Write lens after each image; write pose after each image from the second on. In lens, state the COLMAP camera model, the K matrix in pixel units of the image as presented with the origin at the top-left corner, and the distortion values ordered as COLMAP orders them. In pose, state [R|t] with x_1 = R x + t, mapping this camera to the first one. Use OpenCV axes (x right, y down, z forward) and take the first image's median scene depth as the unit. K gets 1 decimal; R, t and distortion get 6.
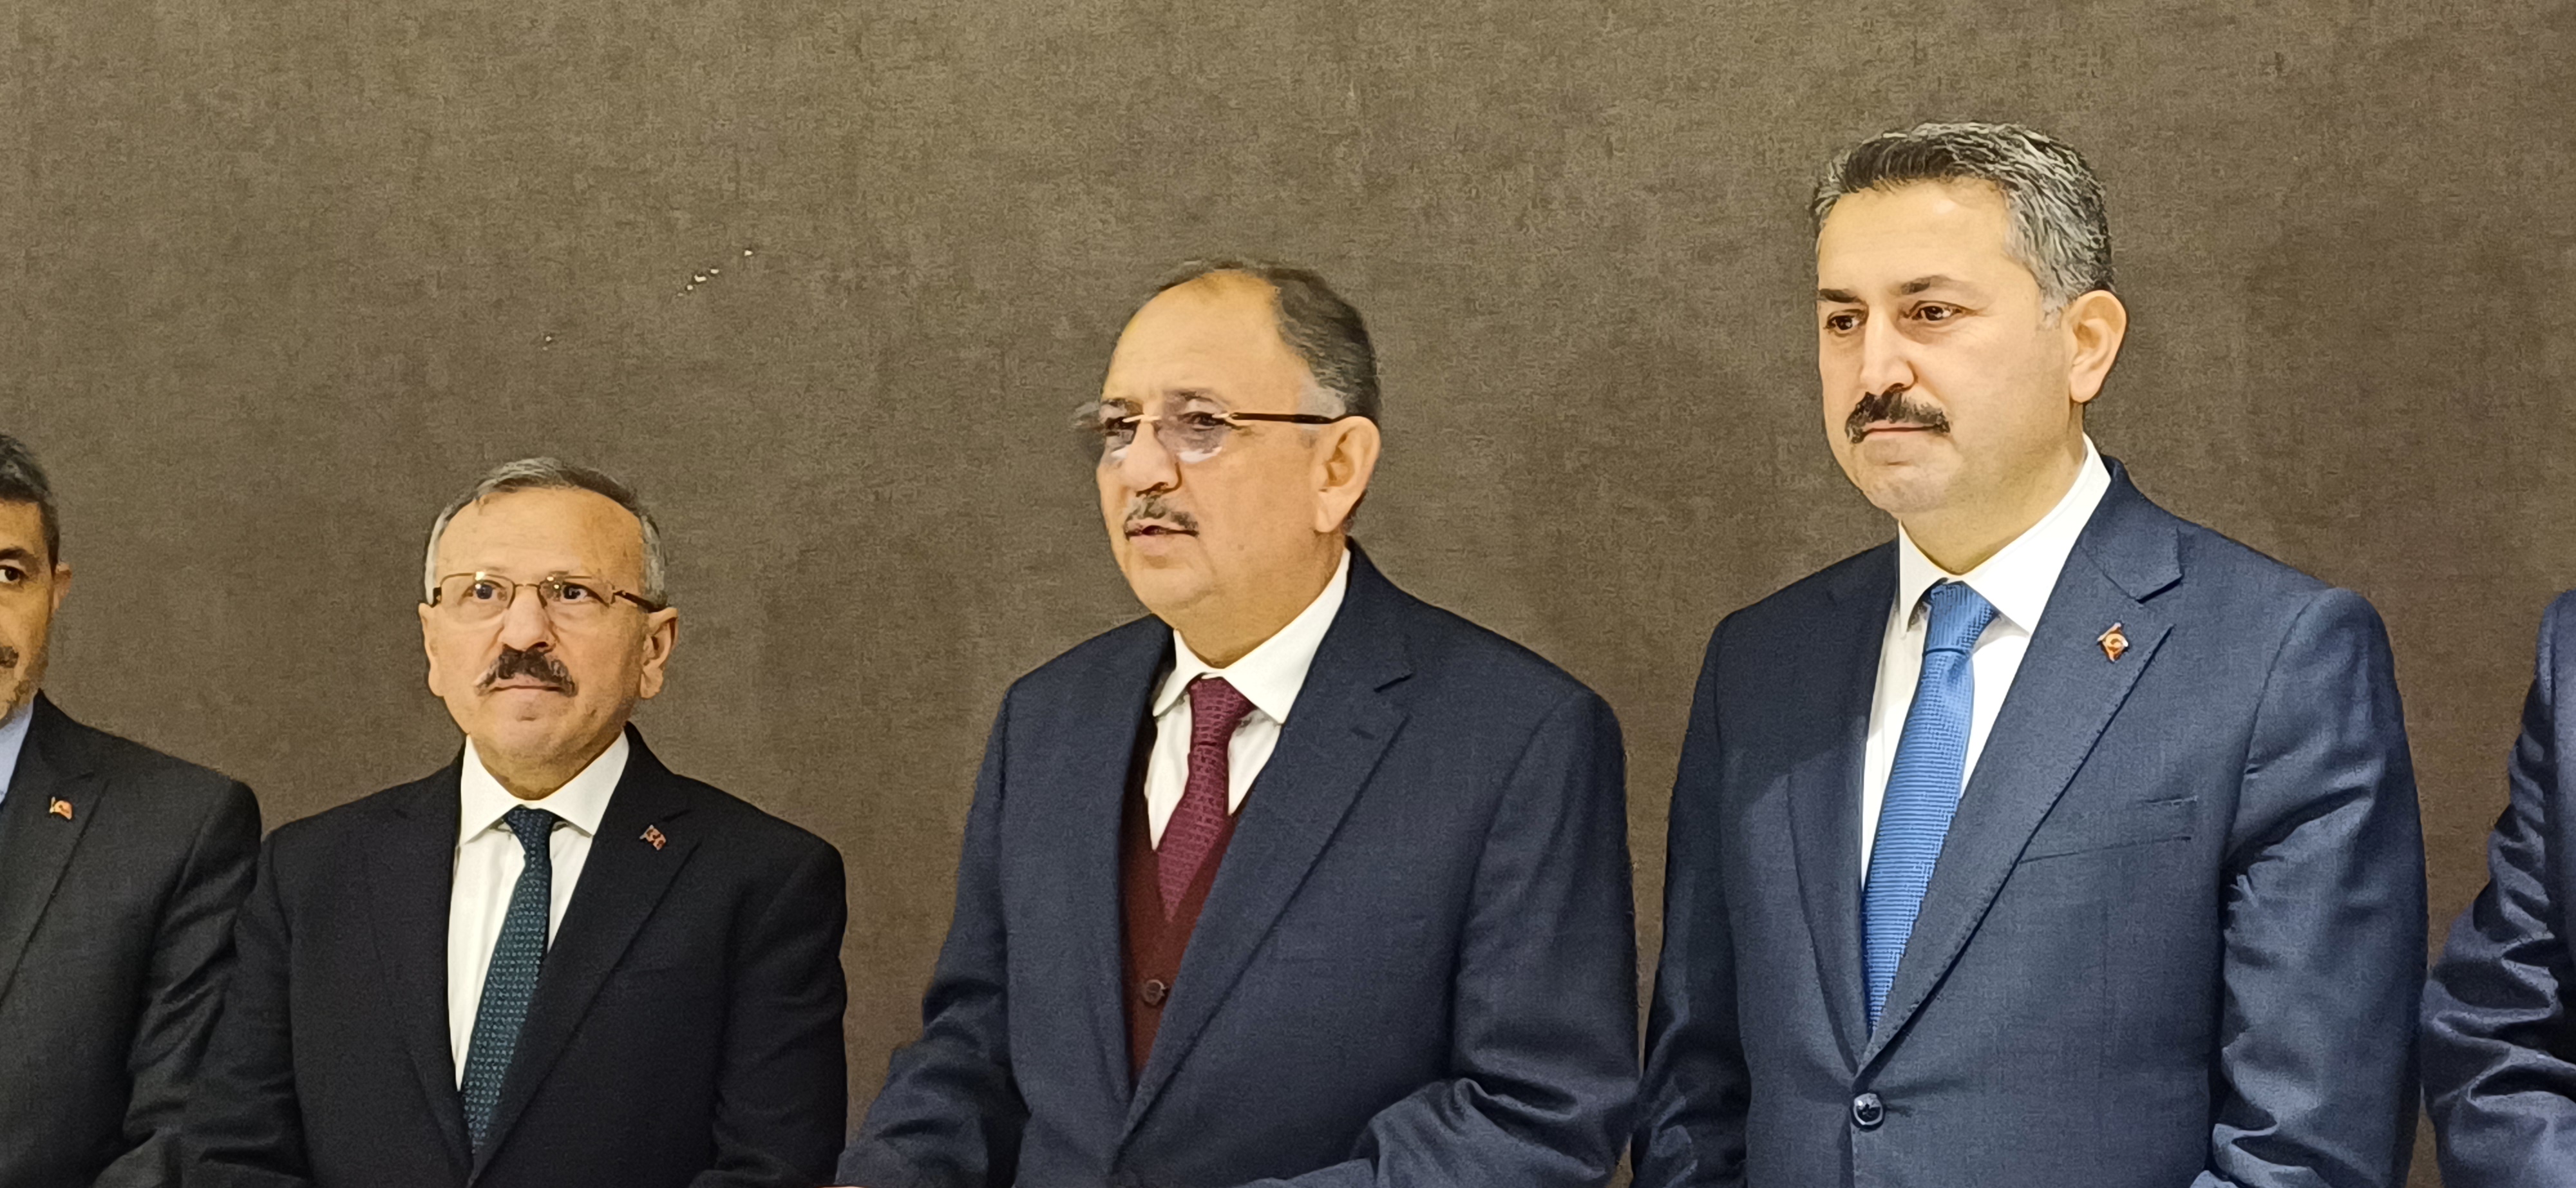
lens RADIAL K [[3496.6, 0, 1287.8], [0, 3496.6, 544.4], [0, 0, 1]] dist [0.045083, -0.007981]
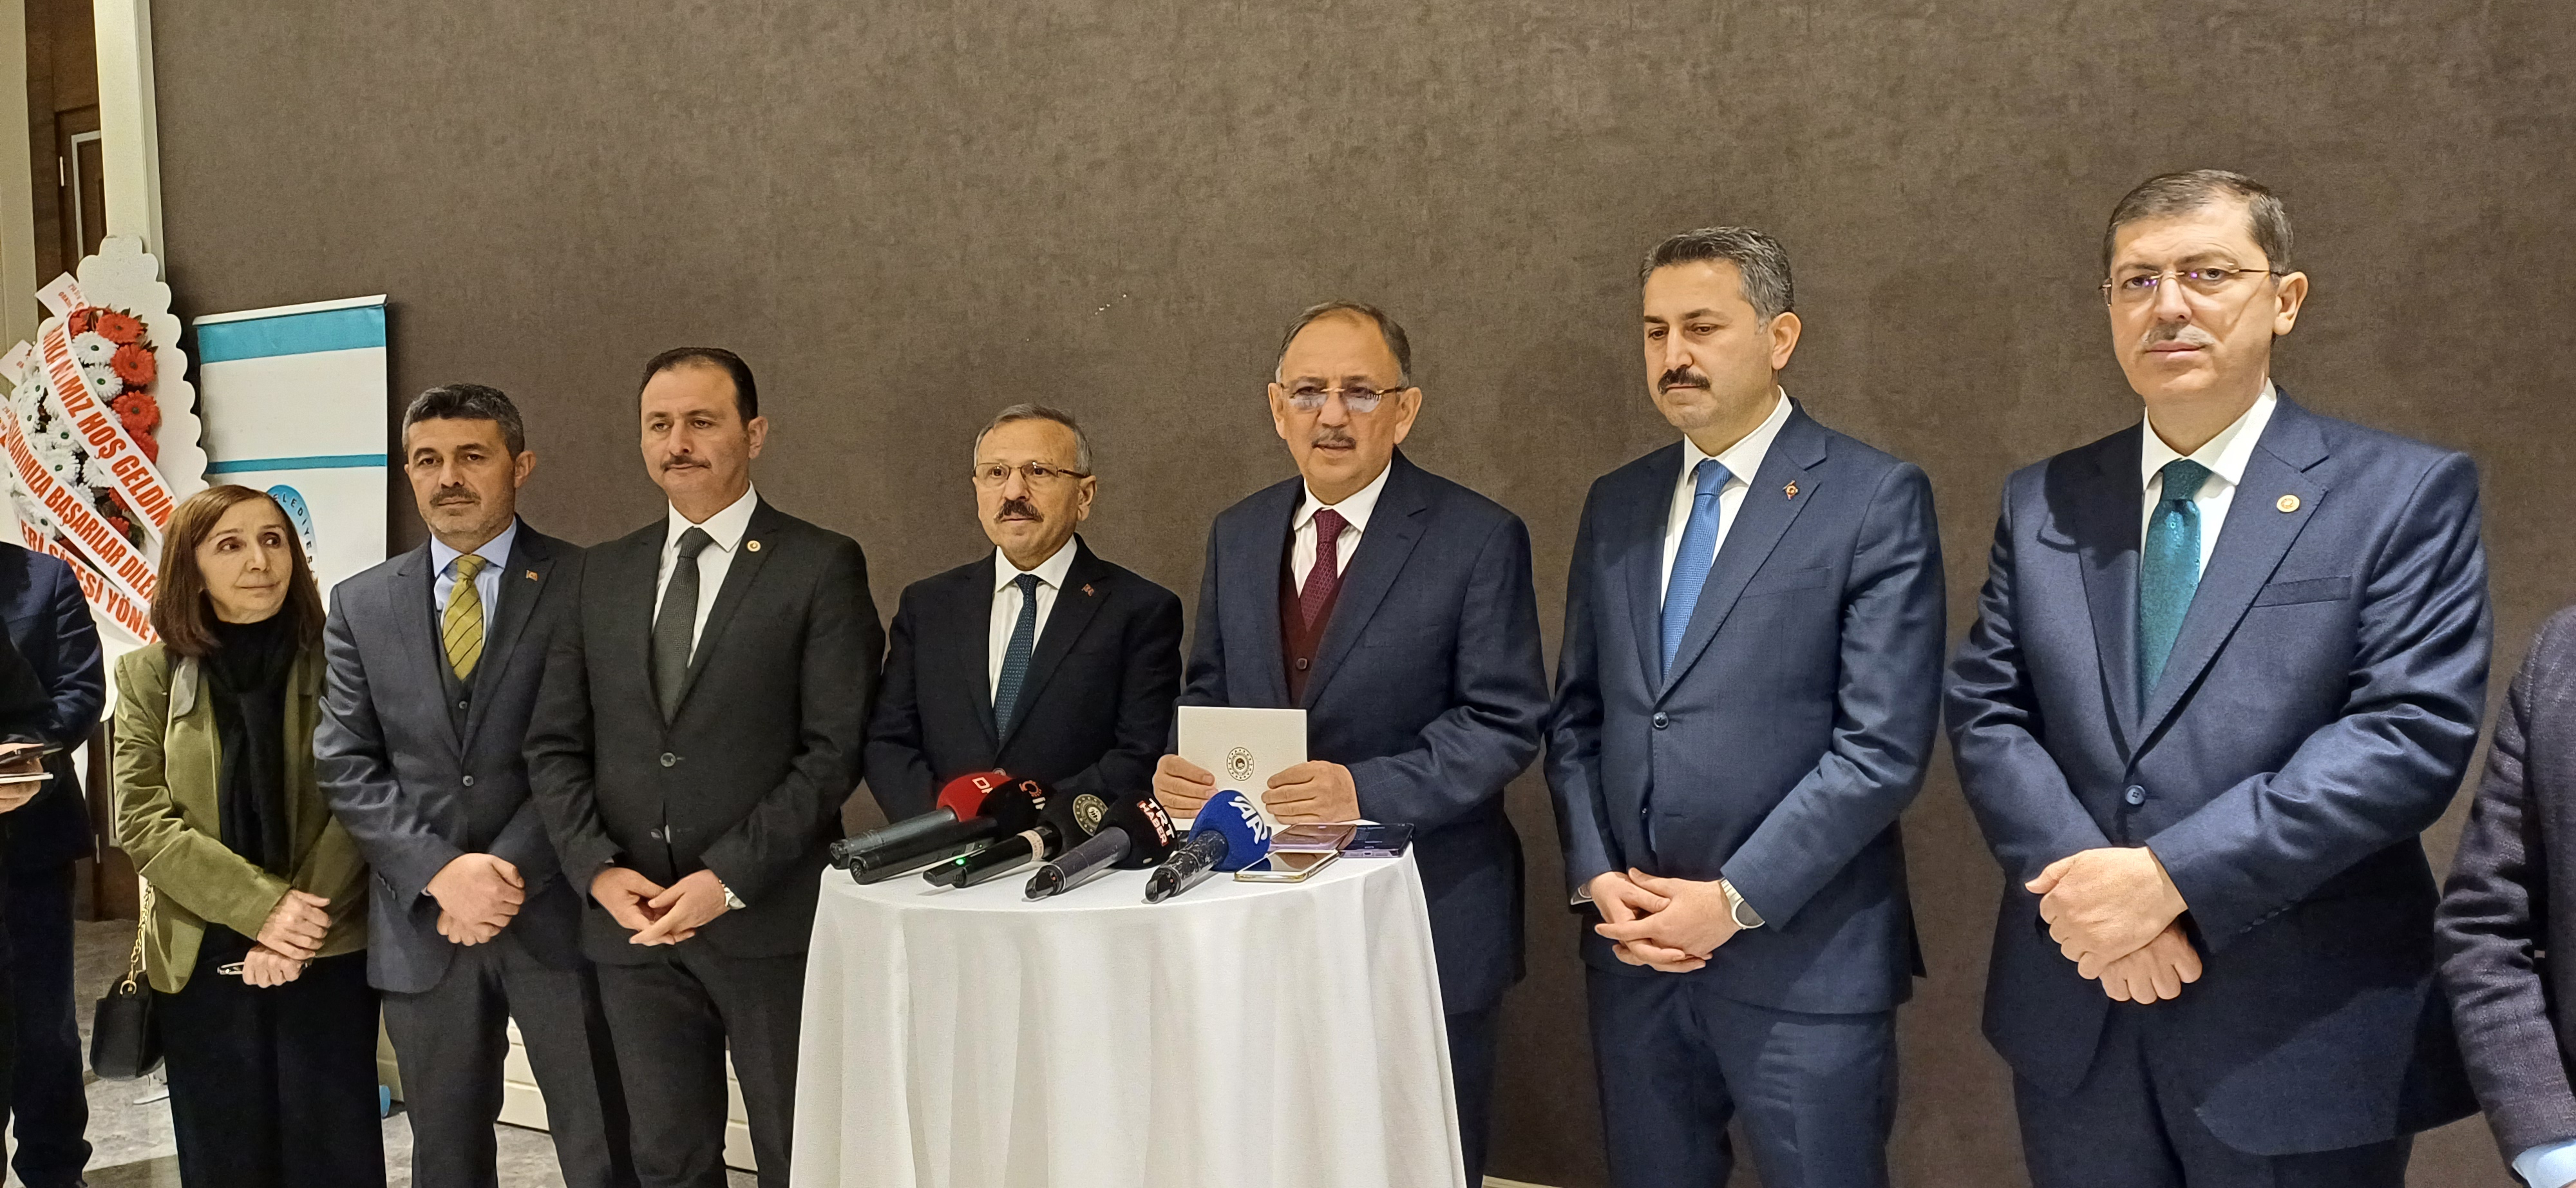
lens RADIAL K [[3496.6, 0, 1287.8], [0, 3496.6, 544.4], [0, 0, 1]] dist [0.045083, -0.007981]
pose [[0.988317, -0.001659, -0.152402, 0.256198], [0.011000, 0.998109, 0.060470, -0.065549], [0.152014, -0.061440, 0.986467, -1.020257]]
